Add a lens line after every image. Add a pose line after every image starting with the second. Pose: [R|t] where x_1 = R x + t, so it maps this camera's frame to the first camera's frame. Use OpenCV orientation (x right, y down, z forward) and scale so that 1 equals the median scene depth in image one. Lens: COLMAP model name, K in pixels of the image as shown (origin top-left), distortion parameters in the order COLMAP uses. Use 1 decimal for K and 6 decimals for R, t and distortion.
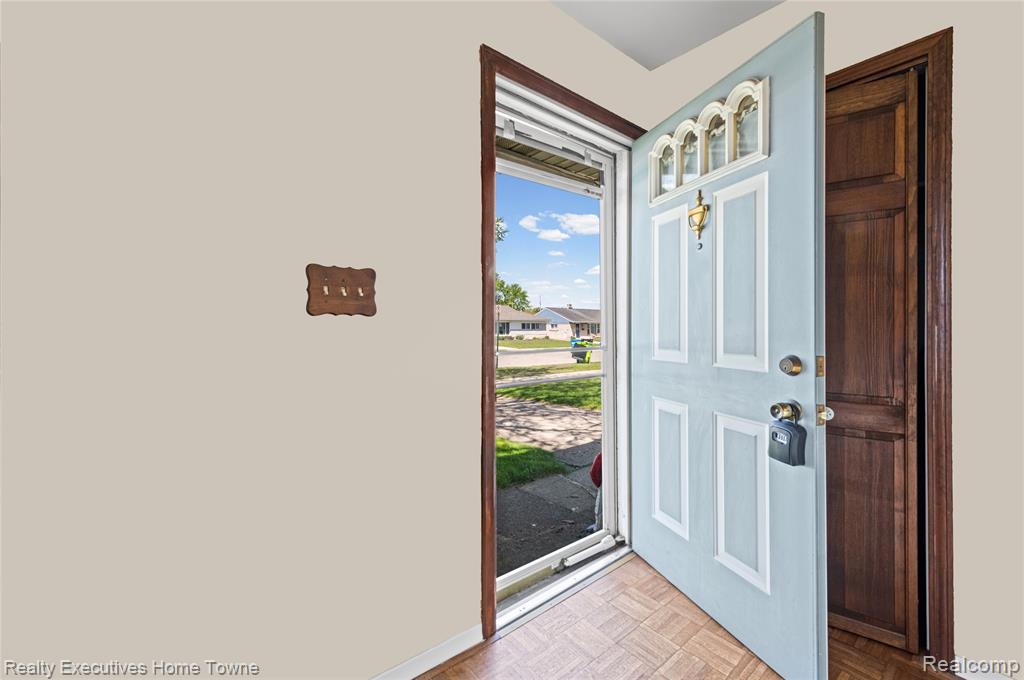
lens RADIAL K [[414.3, 0, 512.0], [0, 414.3, 340.0], [0, 0, 1]] dist [0.012040, -0.000103]
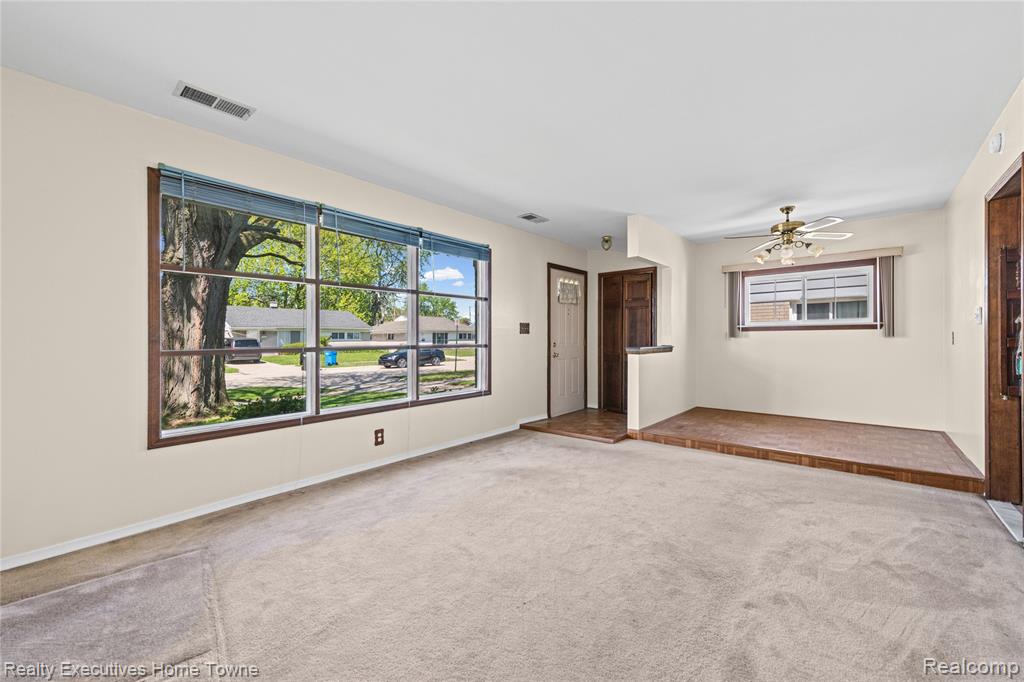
lens RADIAL K [[411.5, 0, 512.0], [0, 411.5, 341.0], [0, 0, 1]] dist [0.012447, -0.000047]
pose [[0.983881, -0.010871, 0.178496, -1.106583], [0.014649, 0.999695, -0.019861, 0.080443], [-0.178226, 0.022155, 0.983740, -2.700986]]
